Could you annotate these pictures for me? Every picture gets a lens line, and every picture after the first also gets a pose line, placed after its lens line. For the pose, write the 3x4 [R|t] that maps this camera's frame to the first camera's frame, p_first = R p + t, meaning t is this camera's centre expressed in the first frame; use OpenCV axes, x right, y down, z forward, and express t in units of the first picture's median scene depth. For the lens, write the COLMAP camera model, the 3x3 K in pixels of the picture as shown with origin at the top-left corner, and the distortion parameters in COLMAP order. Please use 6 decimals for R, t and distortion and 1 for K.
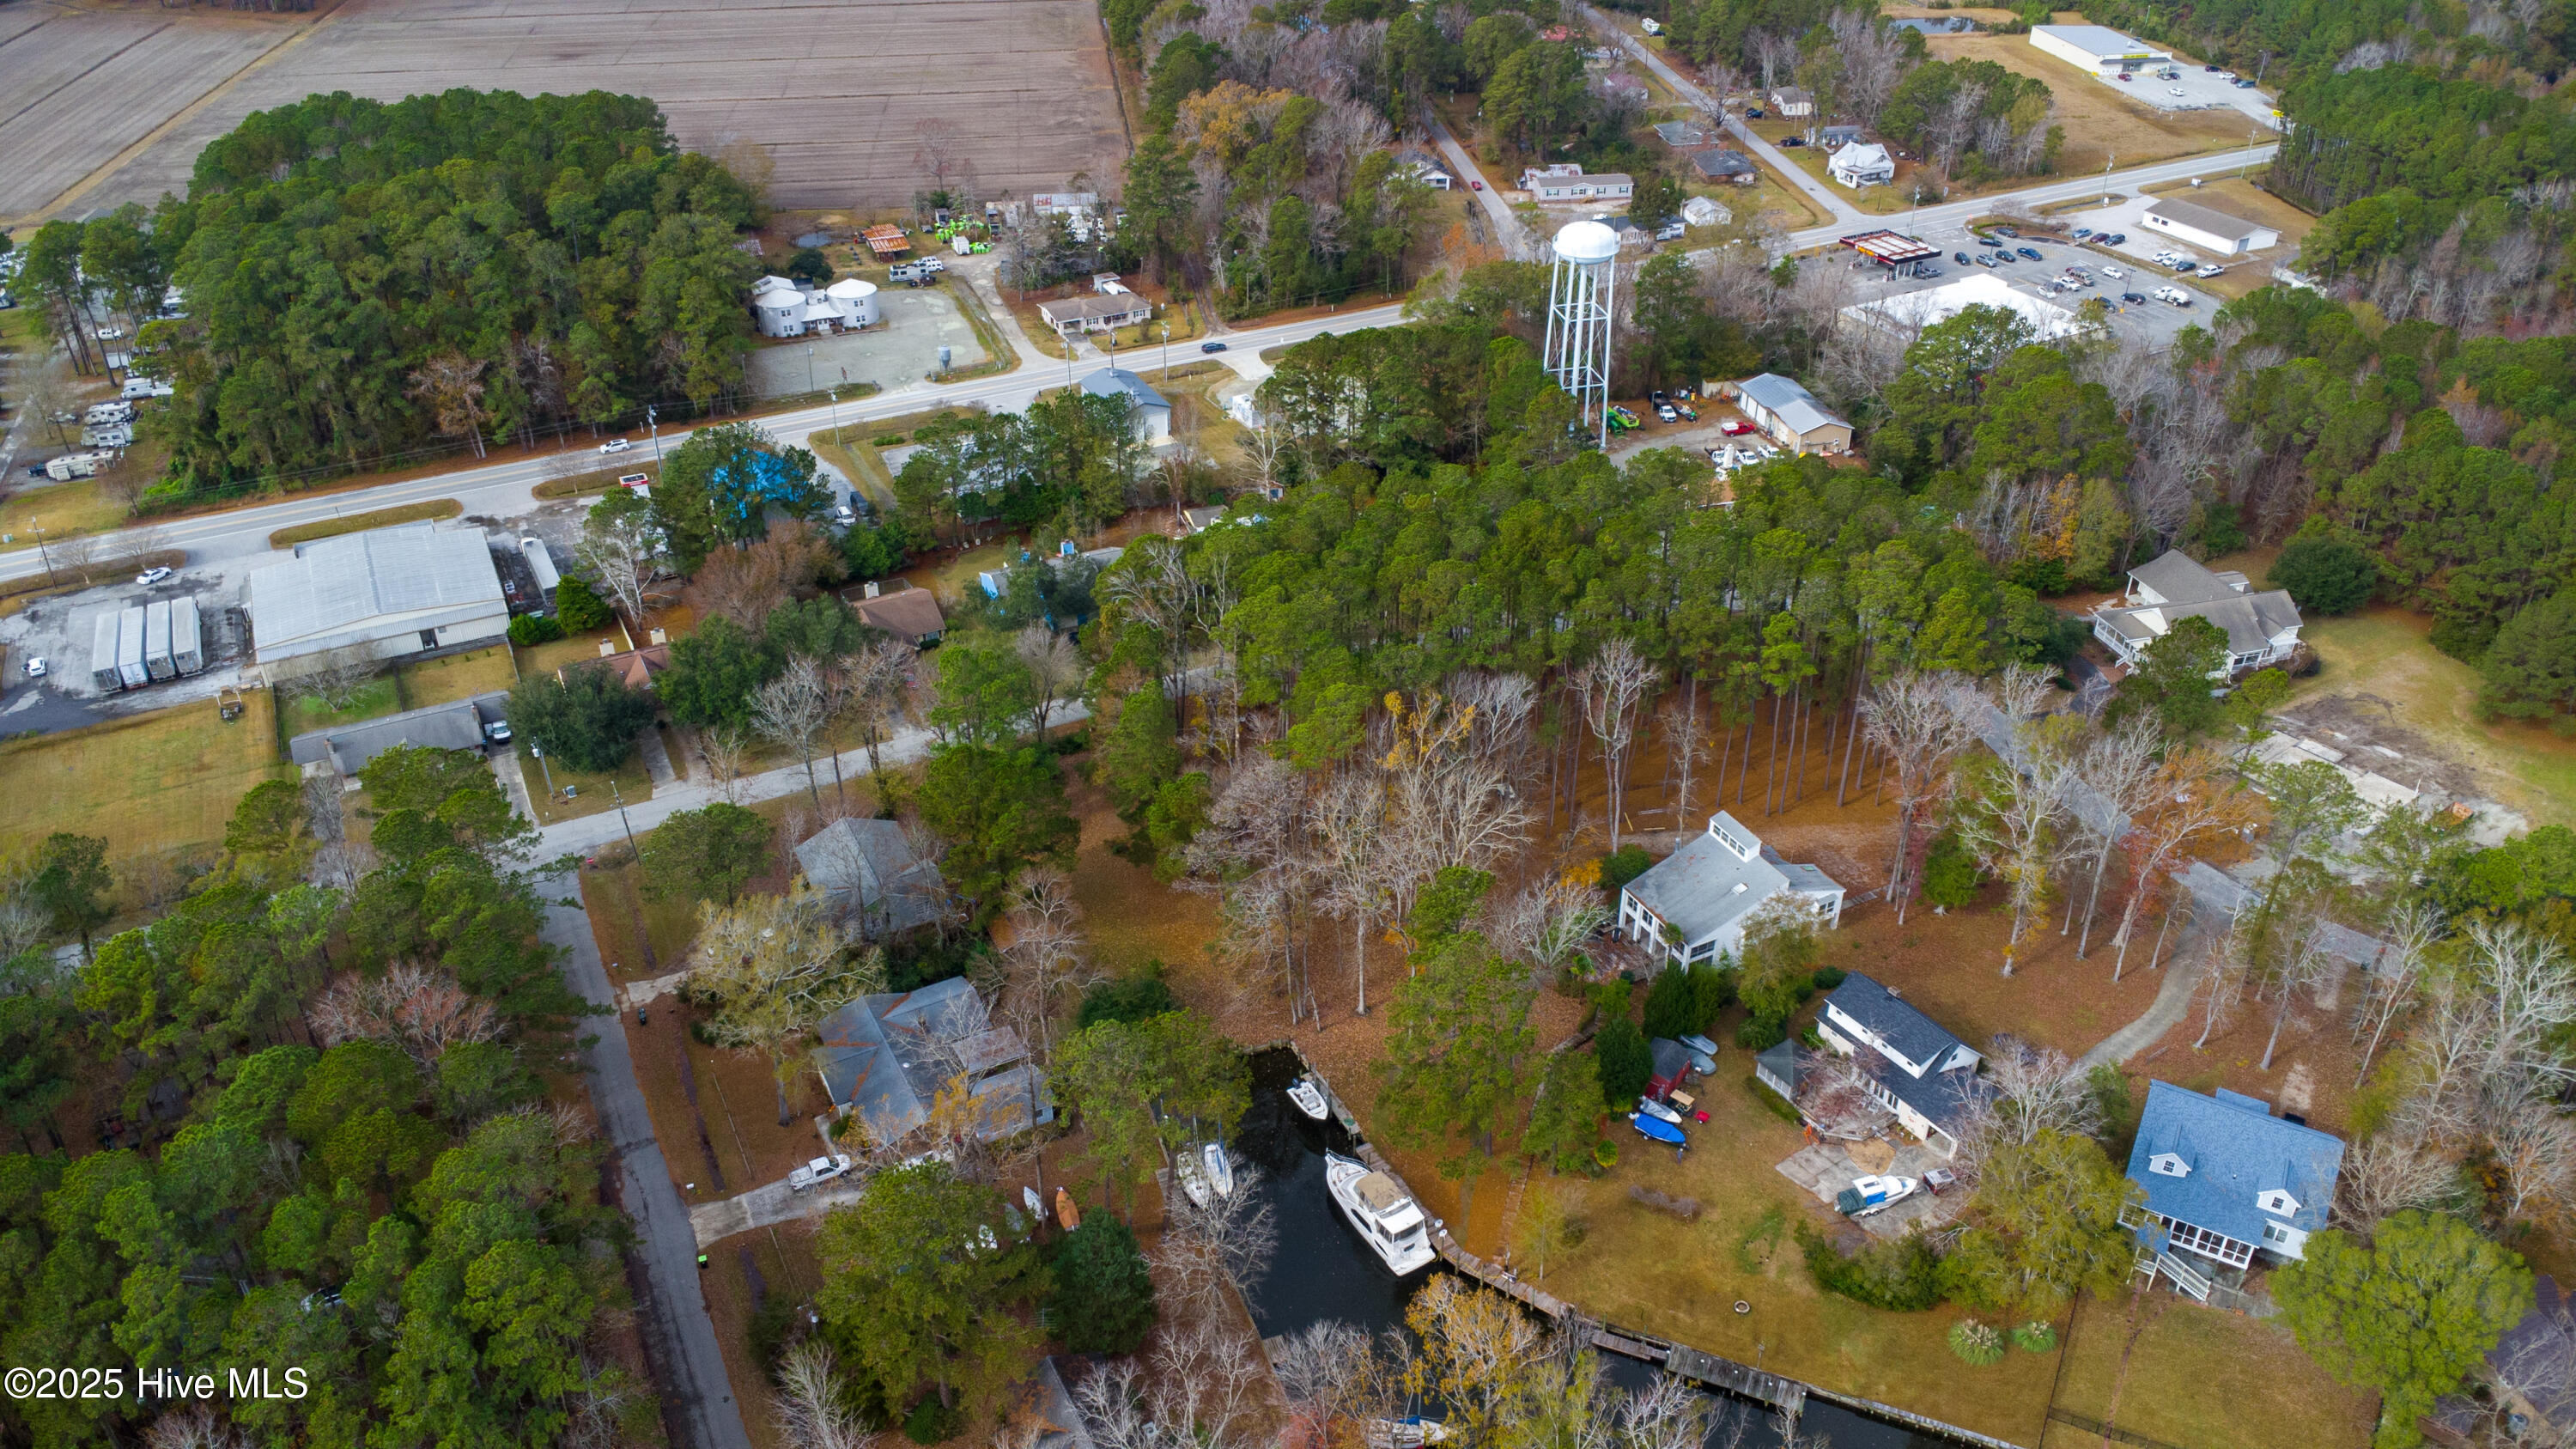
lens RADIAL K [[1851.5, 0, 1288.0], [0, 1851.5, 724.5], [0, 0, 1]] dist [0.040508, -0.070577]
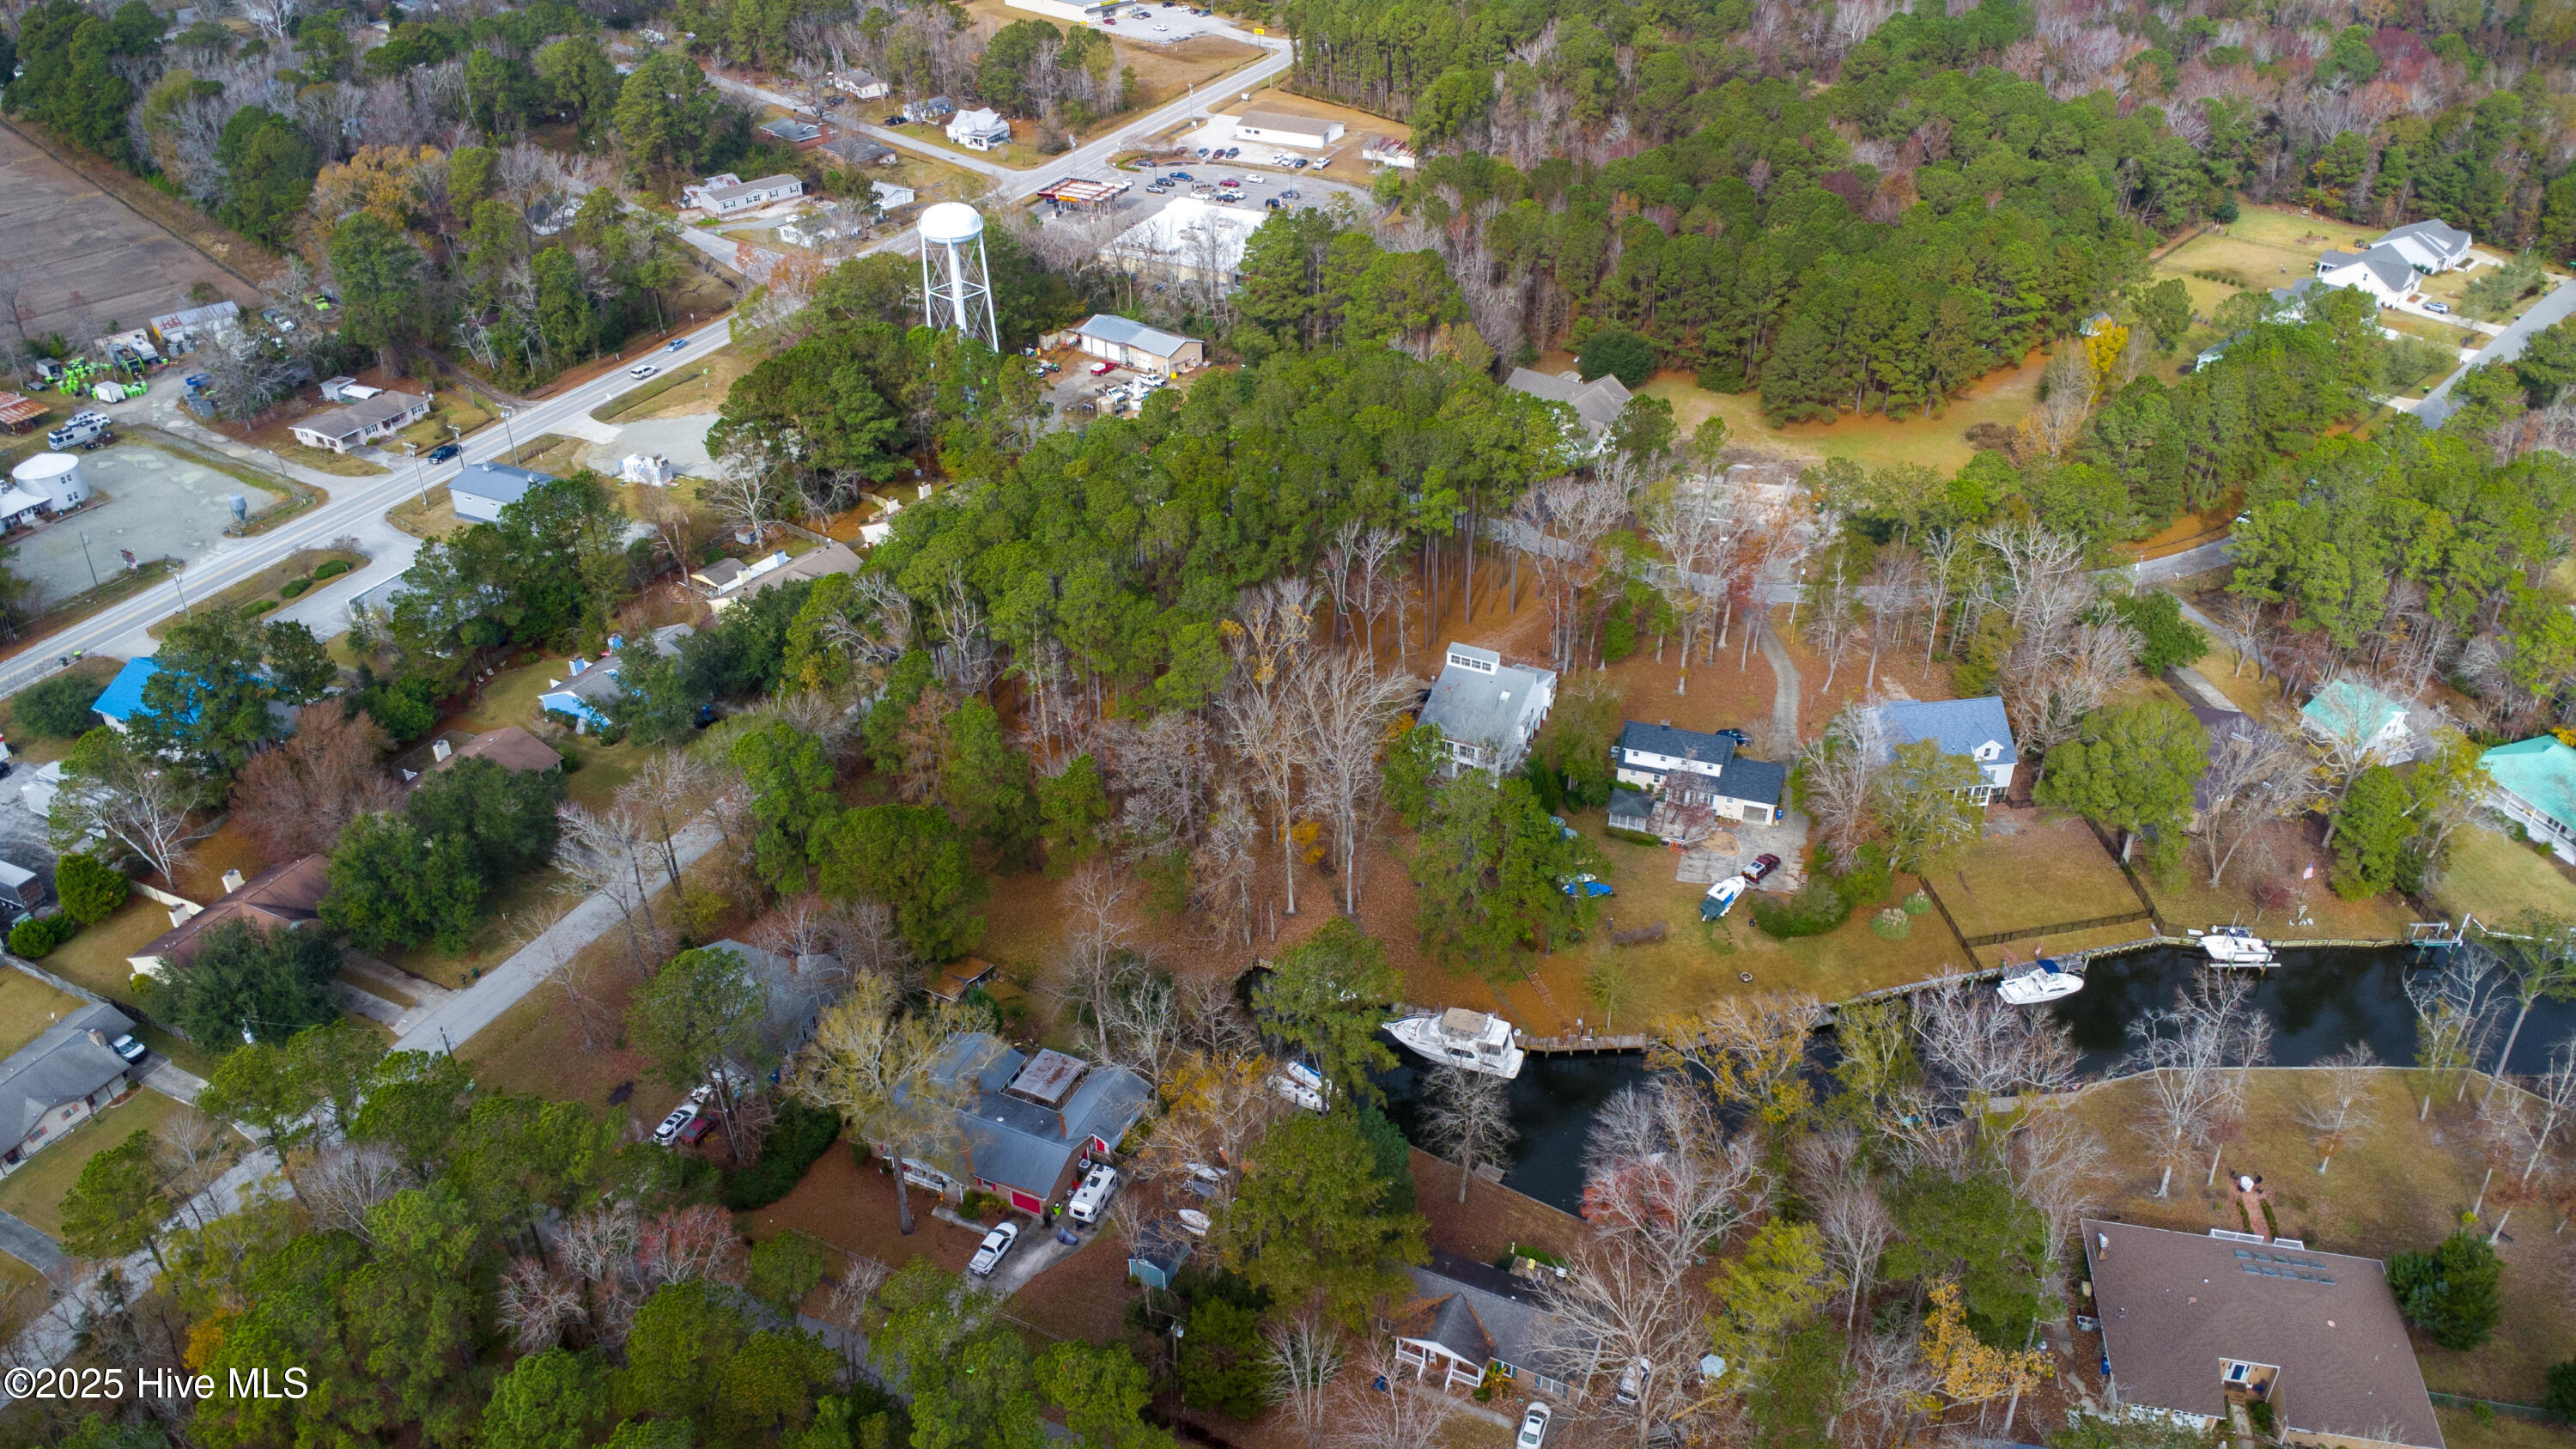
lens RADIAL K [[1854.5, 0, 1288.0], [0, 1854.5, 724.5], [0, 0, 1]] dist [0.009849, -0.027720]
pose [[0.797597, -0.325400, 0.507892, -0.250494], [0.324772, 0.941209, 0.092997, -0.025699], [-0.508294, 0.090775, 0.856386, 0.035927]]
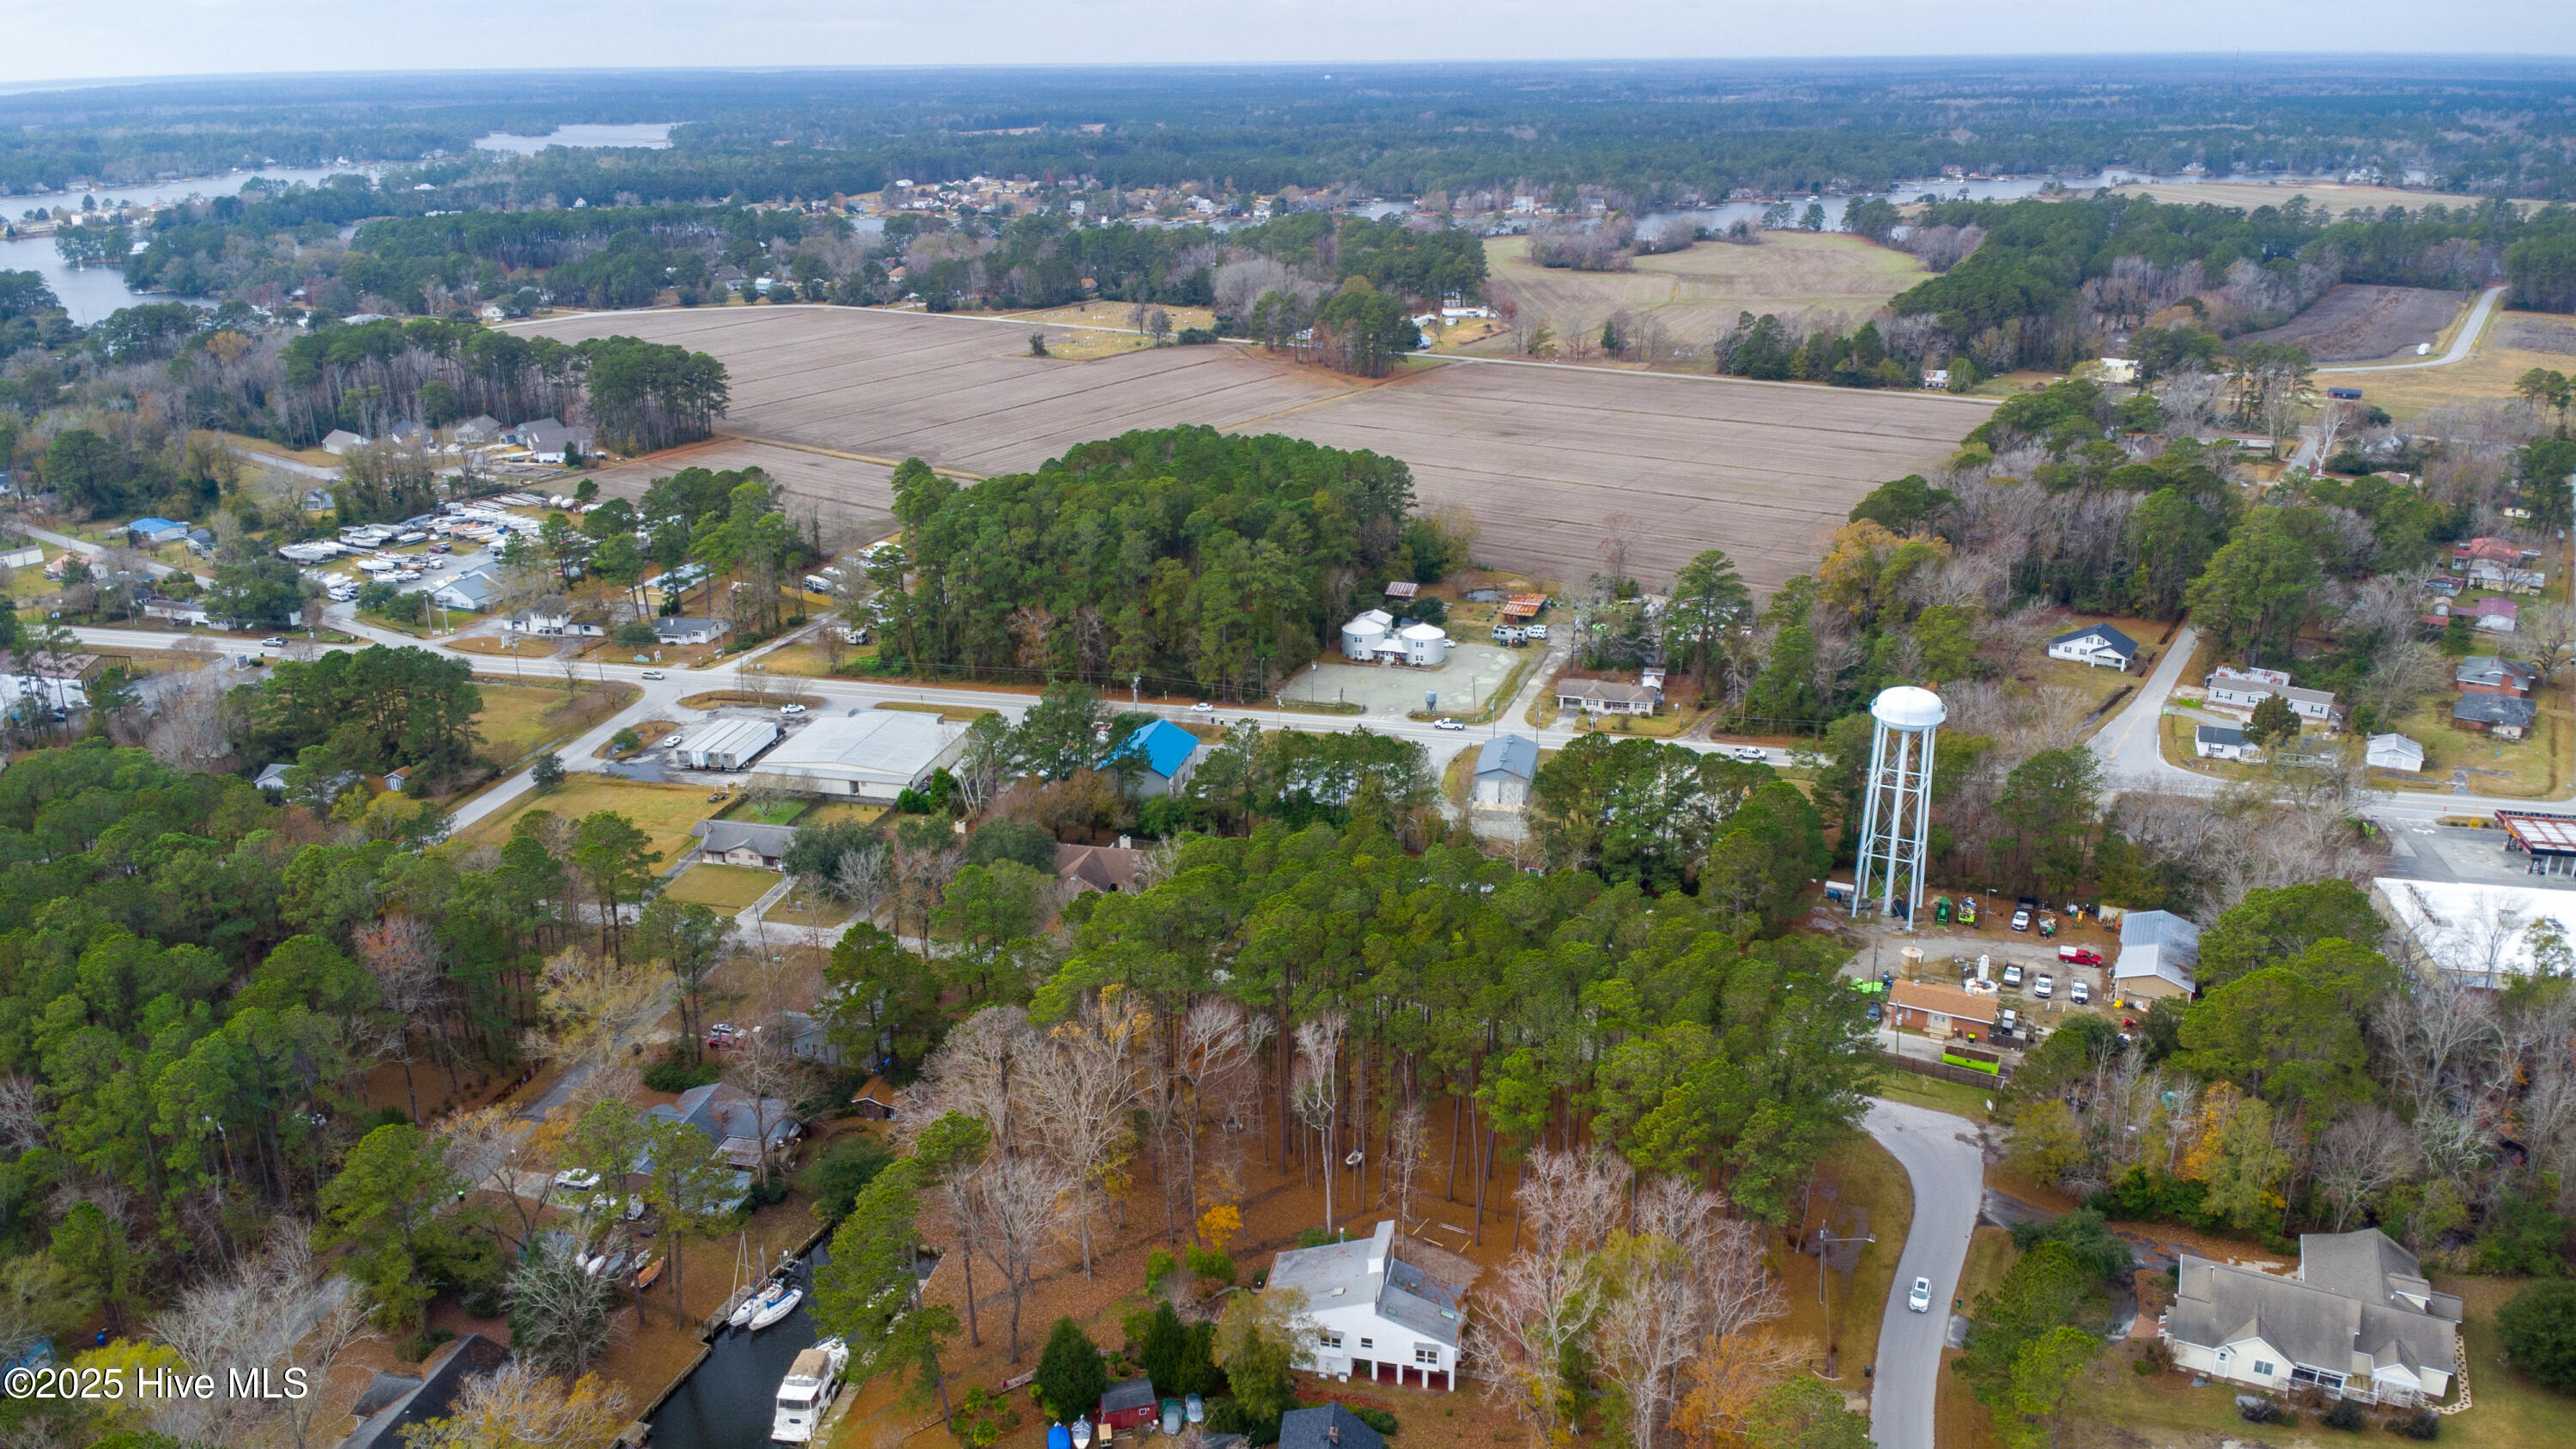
lens RADIAL K [[1854.5, 0, 1288.0], [0, 1854.5, 724.5], [0, 0, 1]] dist [0.009849, -0.027720]
pose [[0.764625, 0.214972, -0.607565, 0.403568], [-0.337195, 0.936841, -0.092885, -0.049145], [0.549224, 0.275891, 0.788820, 0.076971]]
